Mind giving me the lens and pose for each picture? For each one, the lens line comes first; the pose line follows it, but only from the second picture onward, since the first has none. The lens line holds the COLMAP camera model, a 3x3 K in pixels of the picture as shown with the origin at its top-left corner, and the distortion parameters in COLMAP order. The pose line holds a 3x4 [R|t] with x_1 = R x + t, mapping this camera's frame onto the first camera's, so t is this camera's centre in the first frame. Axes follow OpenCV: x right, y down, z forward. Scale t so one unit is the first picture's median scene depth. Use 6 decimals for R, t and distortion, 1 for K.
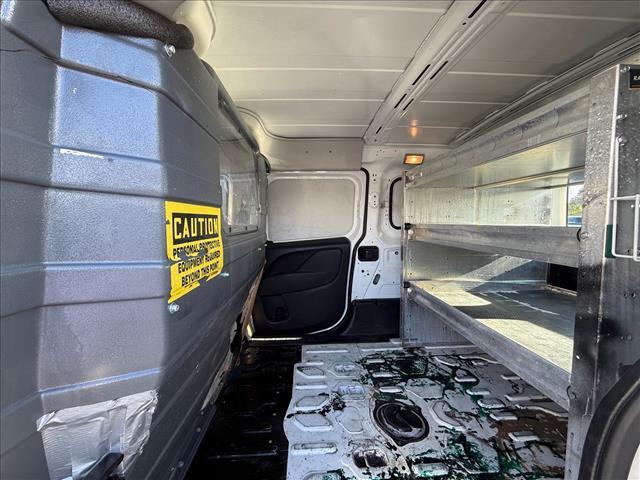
lens RADIAL K [[255.3, 0, 318.1], [0, 255.3, 241.8], [0, 0, 1]] dist [0.008146, -0.000285]
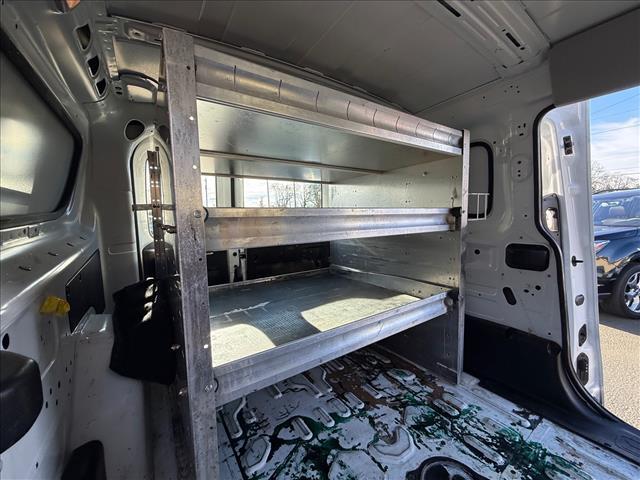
lens RADIAL K [[255.3, 0, 318.1], [0, 255.3, 241.8], [0, 0, 1]] dist [0.008146, -0.000285]
pose [[-0.517290, -0.058960, 0.853777, -0.034888], [0.088580, 0.988577, 0.121939, -0.081150], [-0.851214, 0.138706, -0.506158, 1.654793]]
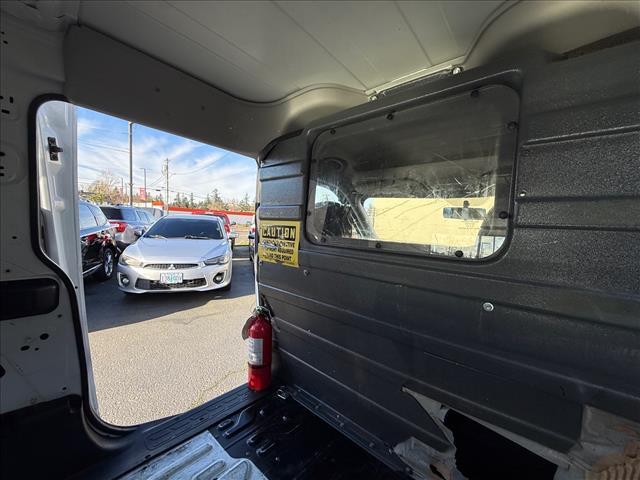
lens RADIAL K [[255.3, 0, 318.1], [0, 255.3, 241.8], [0, 0, 1]] dist [0.008146, -0.000285]
pose [[-0.702262, 0.015462, -0.711751, 0.369111], [-0.093559, 0.989089, 0.113798, -0.130895], [0.705744, 0.146507, -0.693153, 1.438726]]
